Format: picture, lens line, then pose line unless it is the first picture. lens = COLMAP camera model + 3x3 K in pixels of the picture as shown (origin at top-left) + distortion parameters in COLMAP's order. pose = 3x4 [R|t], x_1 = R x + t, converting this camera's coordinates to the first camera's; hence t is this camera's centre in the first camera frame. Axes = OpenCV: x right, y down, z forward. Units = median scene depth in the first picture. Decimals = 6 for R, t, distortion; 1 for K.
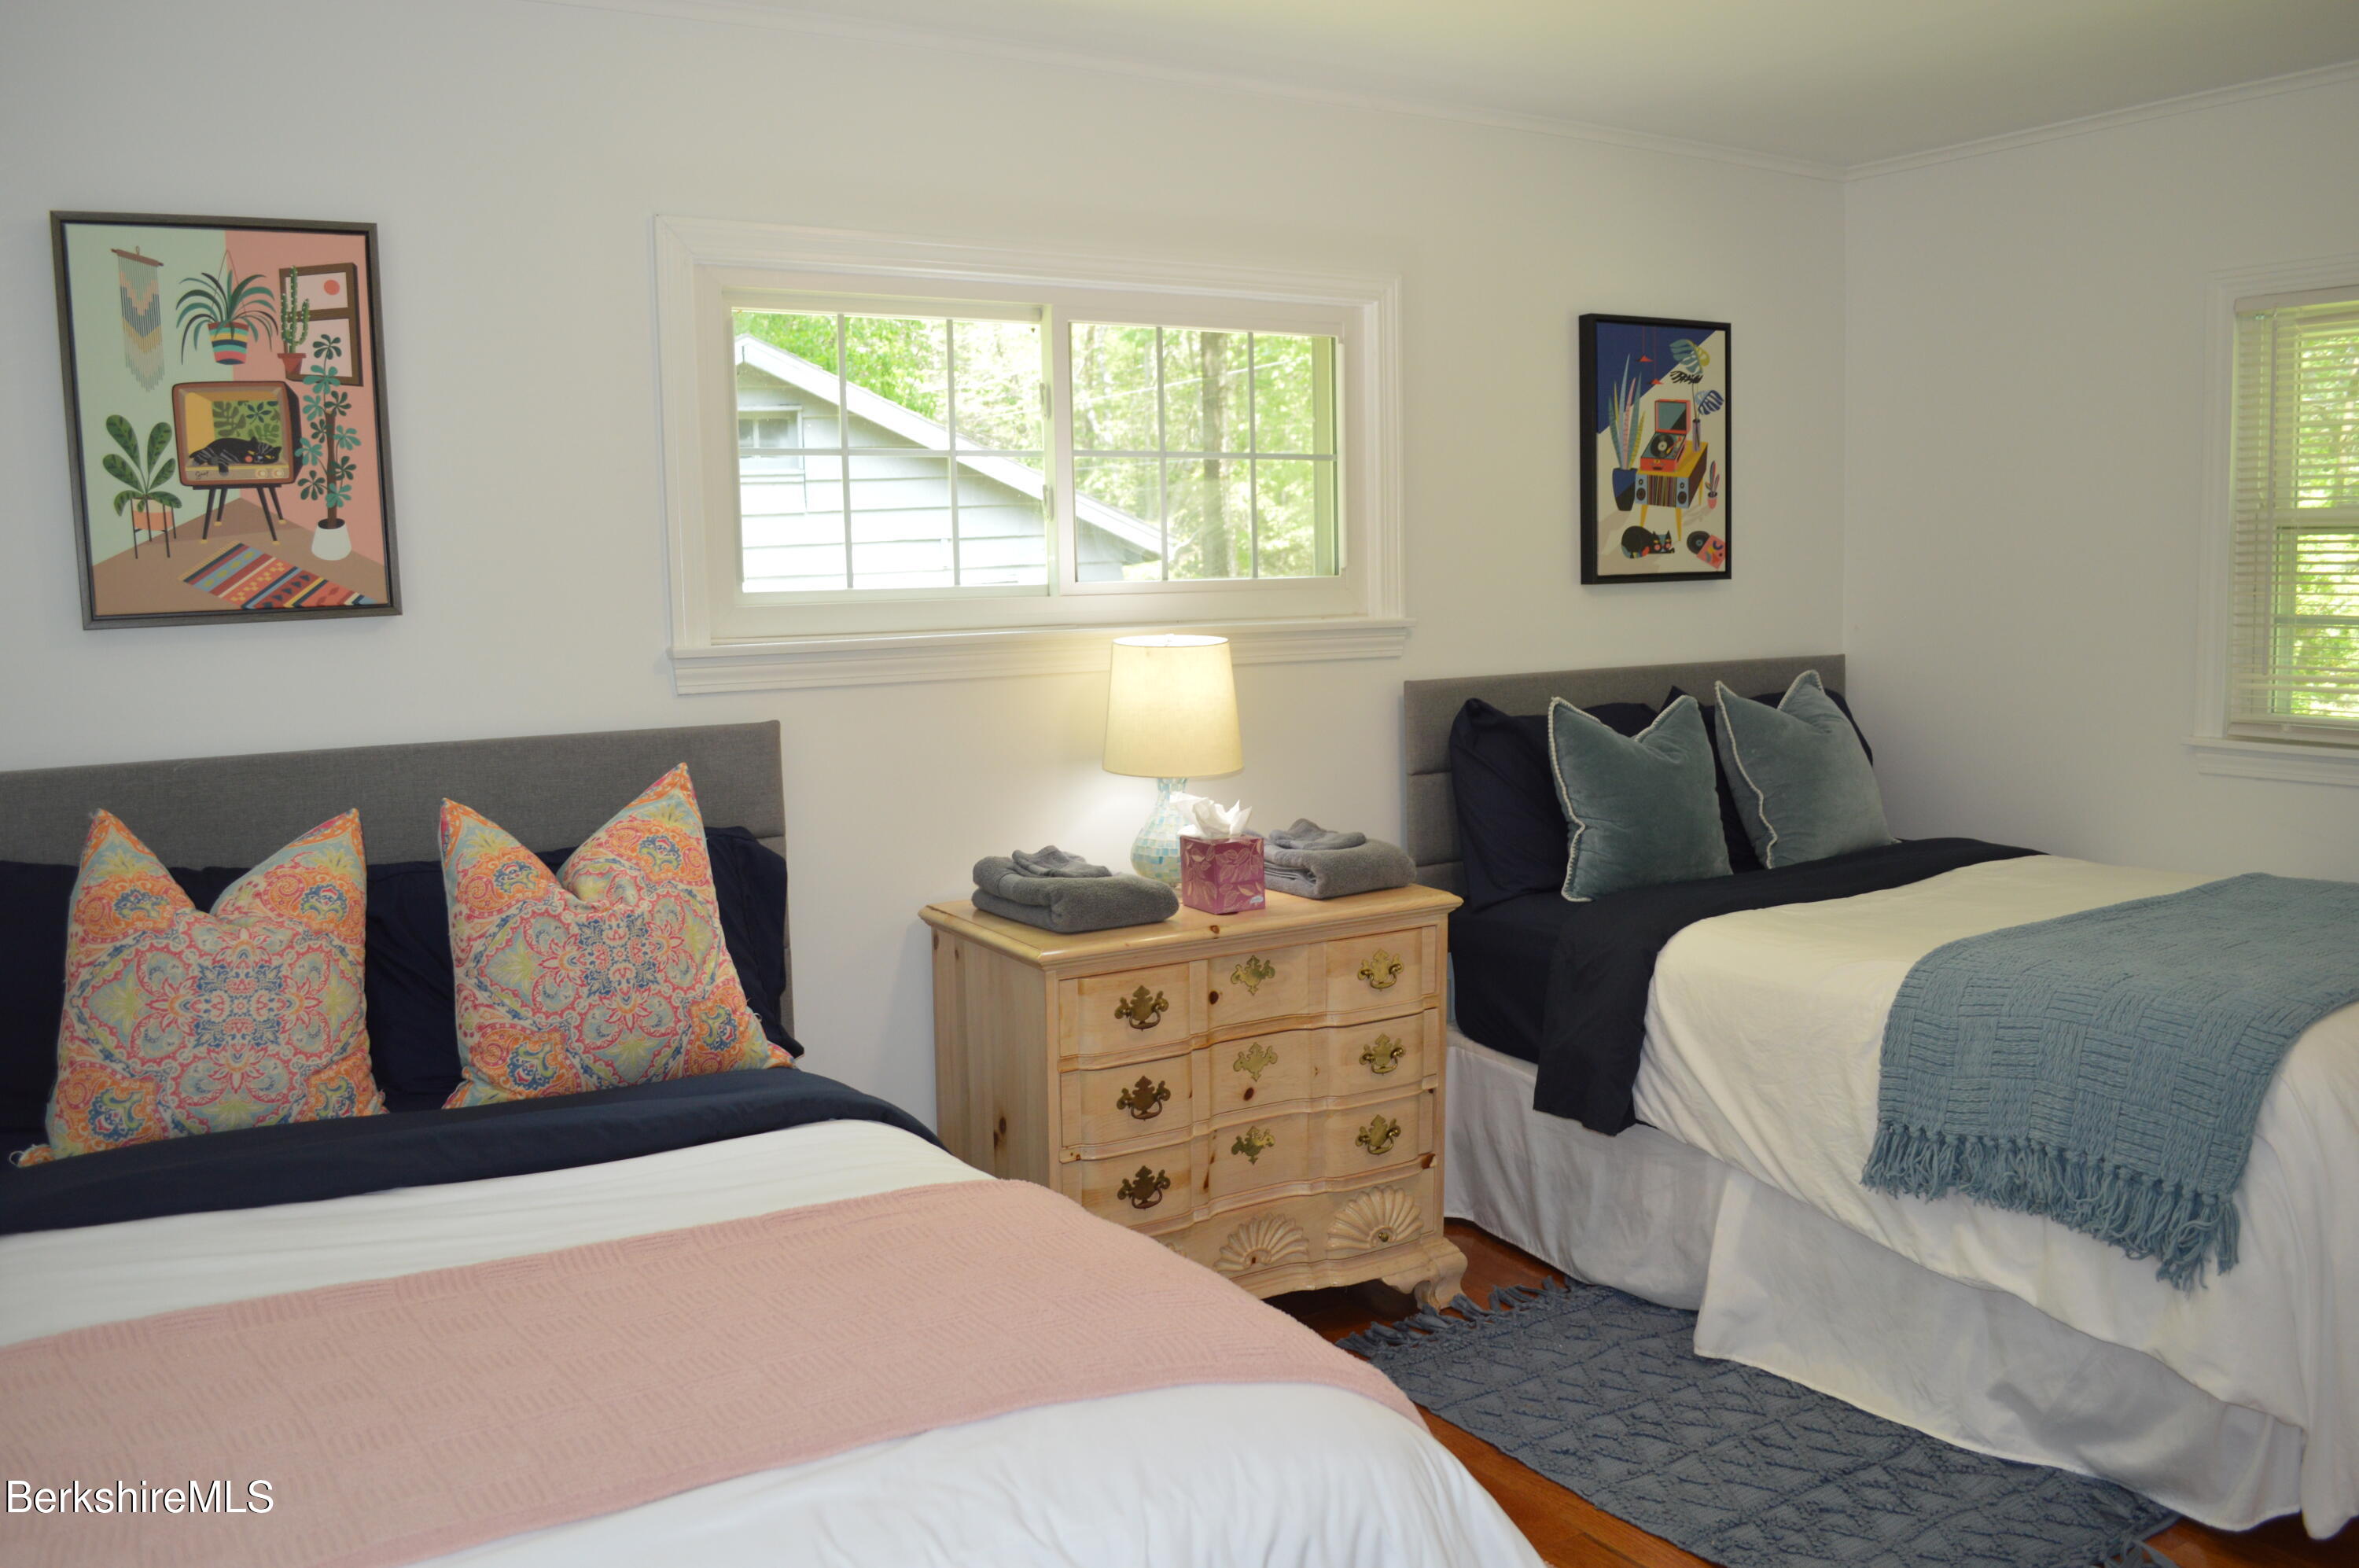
lens RADIAL K [[1886.7, 0, 1167.7], [0, 1886.7, 794.4], [0, 0, 1]] dist [-0.085506, 0.014757]
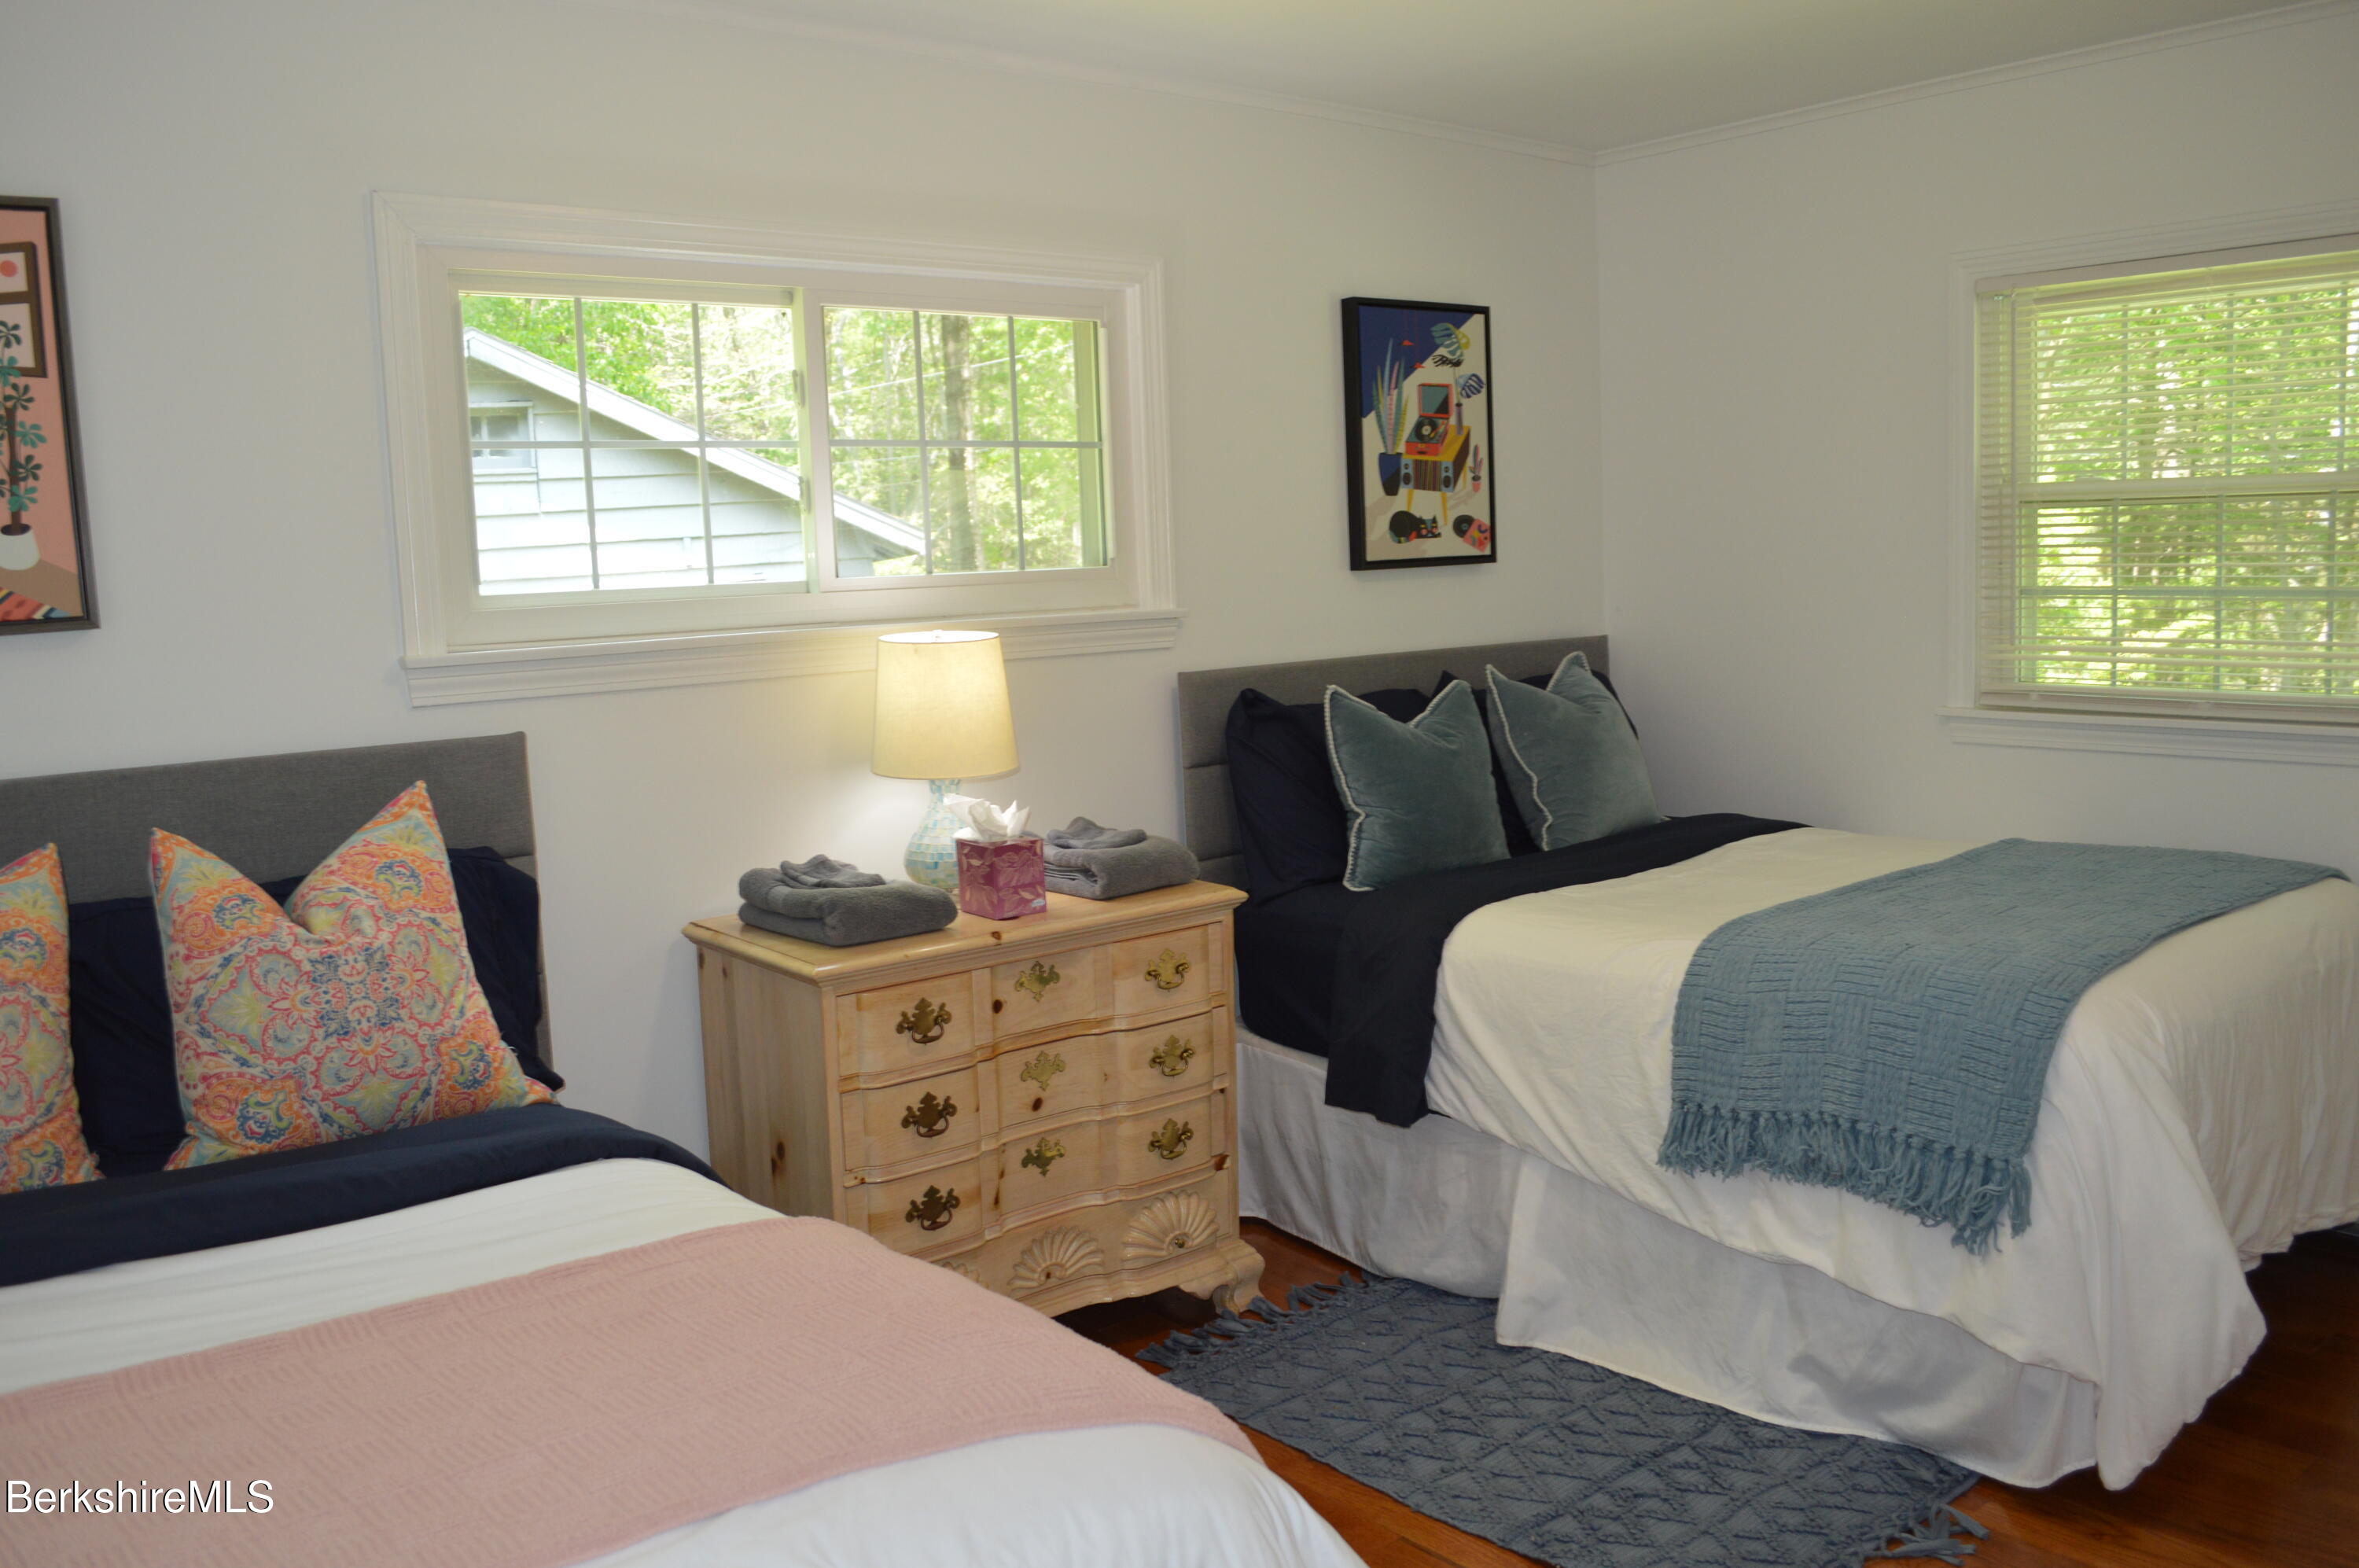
lens RADIAL K [[1886.7, 0, 1167.7], [0, 1886.7, 794.4], [0, 0, 1]] dist [-0.085506, 0.014757]
pose [[0.990915, -0.032557, 0.130493, -0.011010], [0.032144, 0.999469, 0.005269, -0.002611], [-0.130595, -0.001027, 0.991435, 0.033759]]
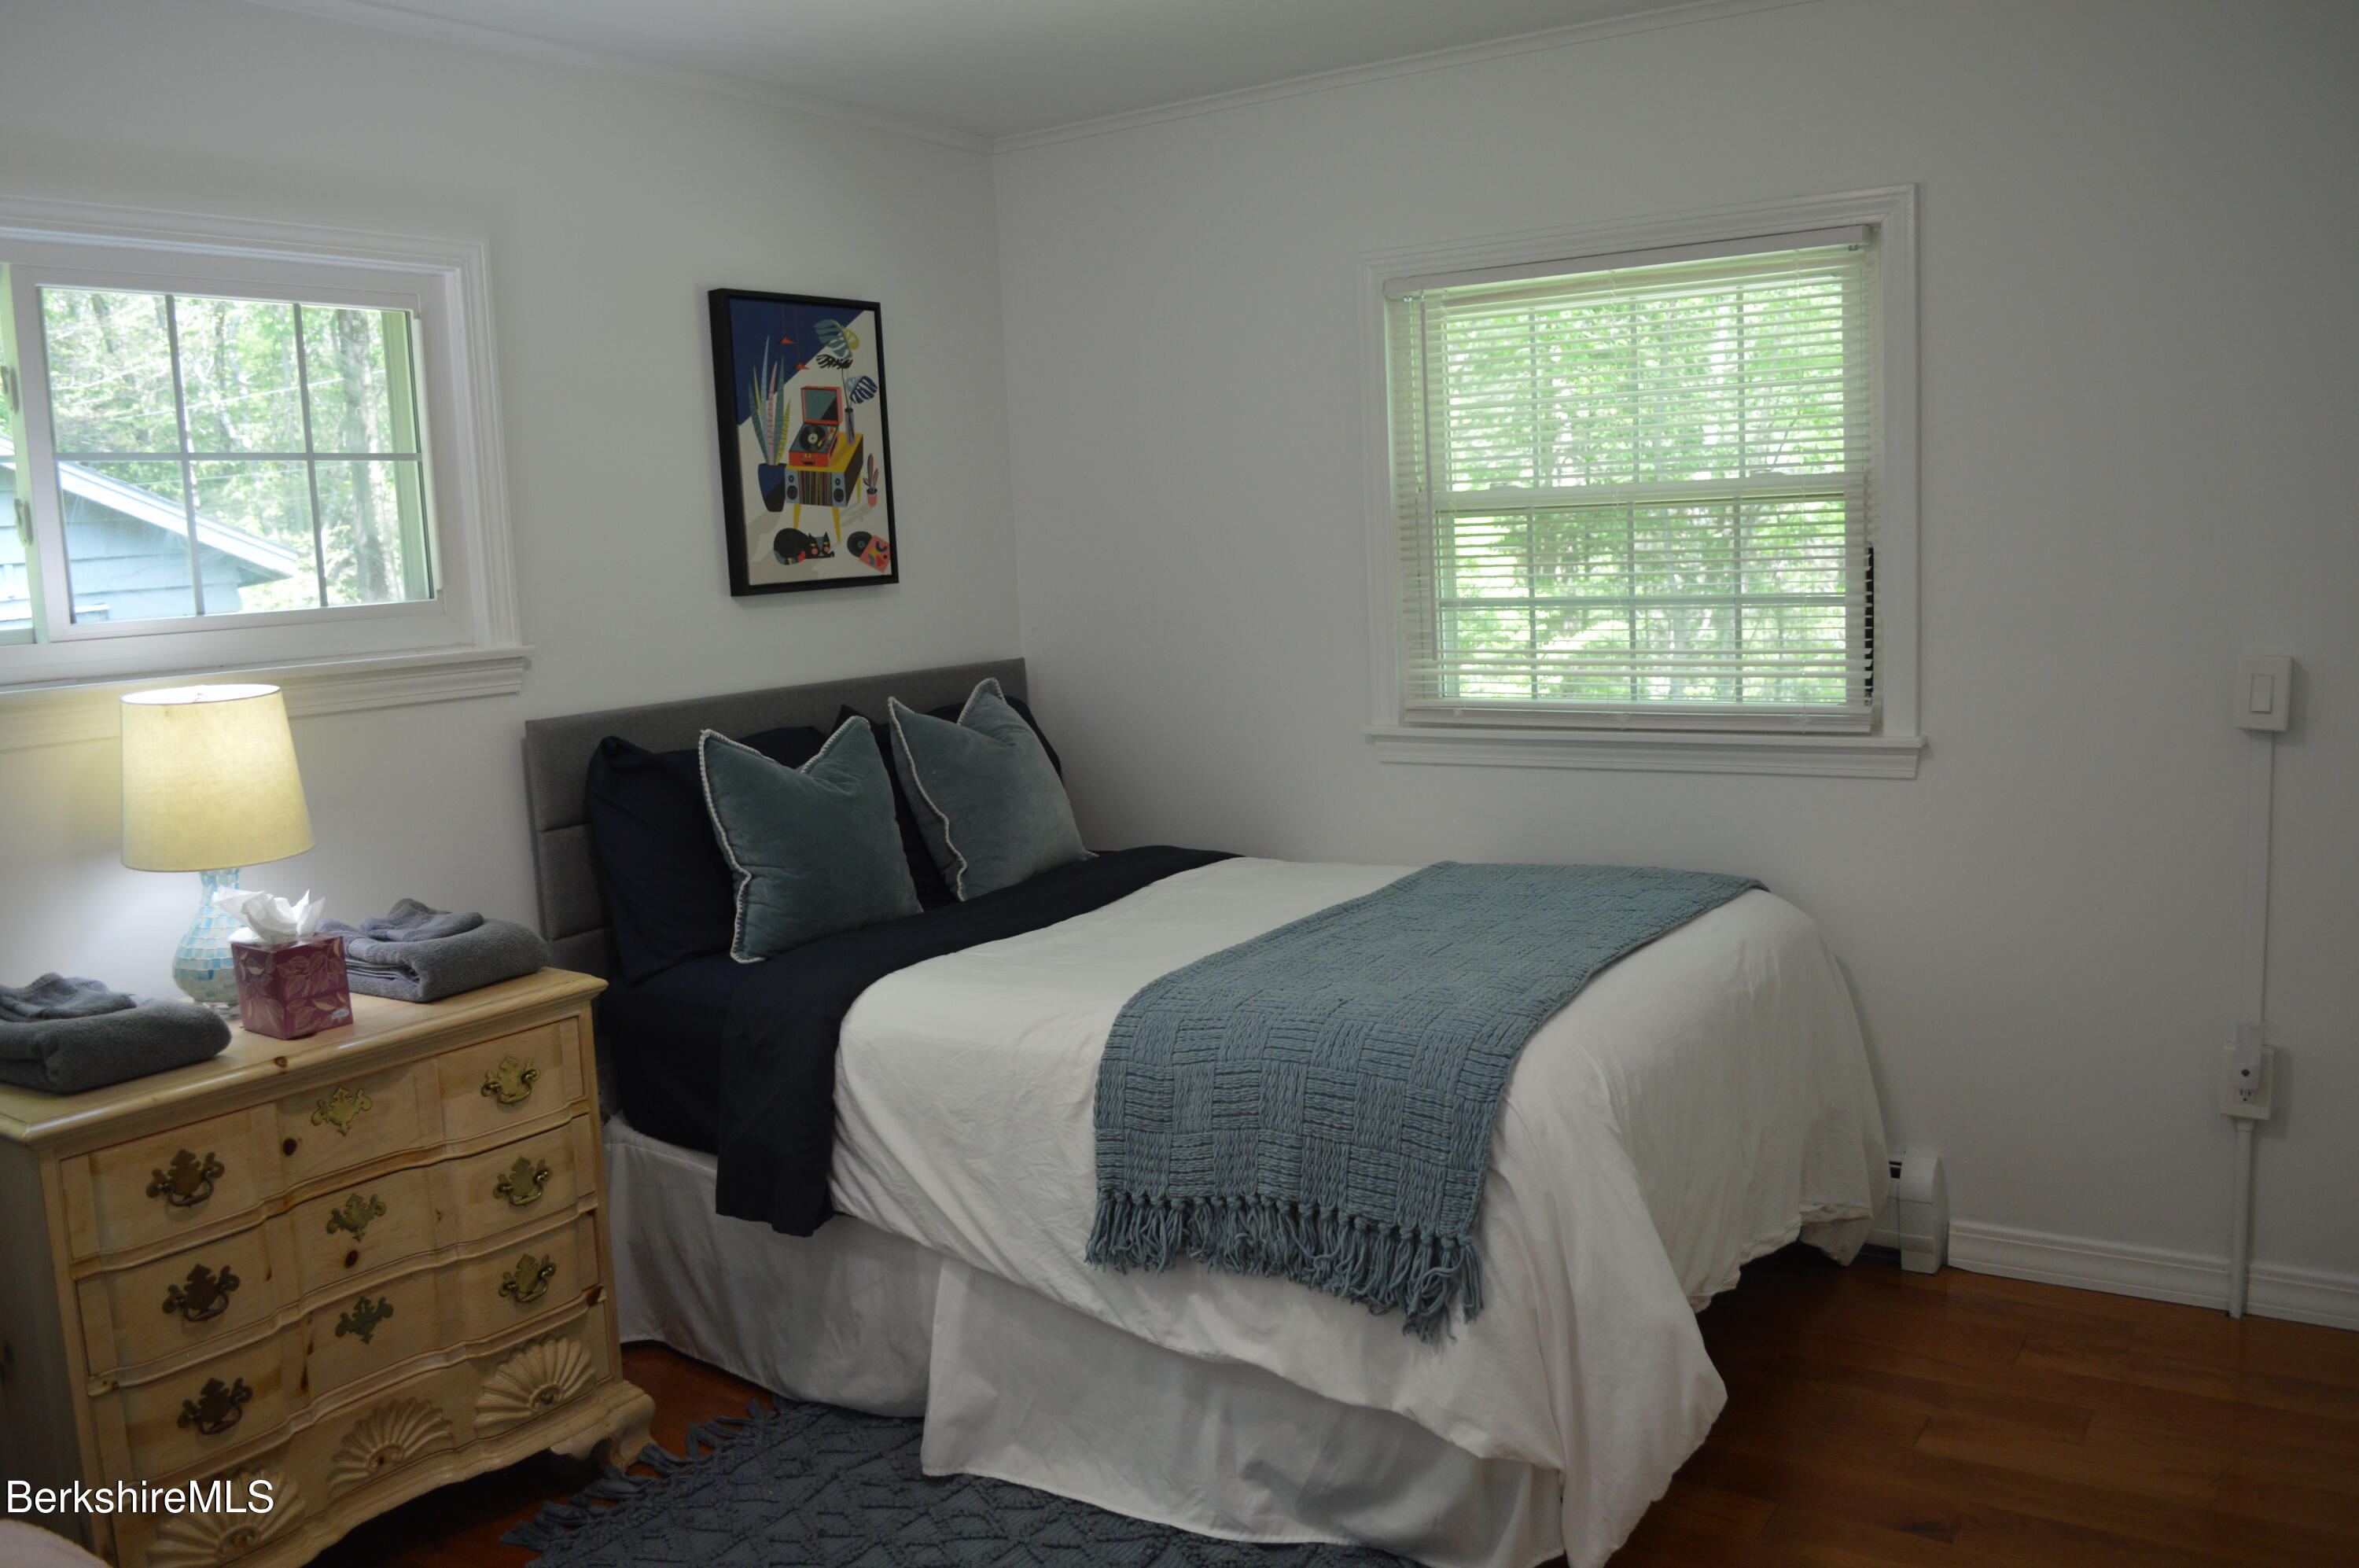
lens RADIAL K [[1886.7, 0, 1167.7], [0, 1886.7, 794.4], [0, 0, 1]] dist [-0.085506, 0.014757]
pose [[0.912458, -0.075537, 0.402138, 0.057518], [0.075339, 0.997024, 0.016333, -0.022653], [-0.402175, 0.015394, 0.915433, 0.140964]]
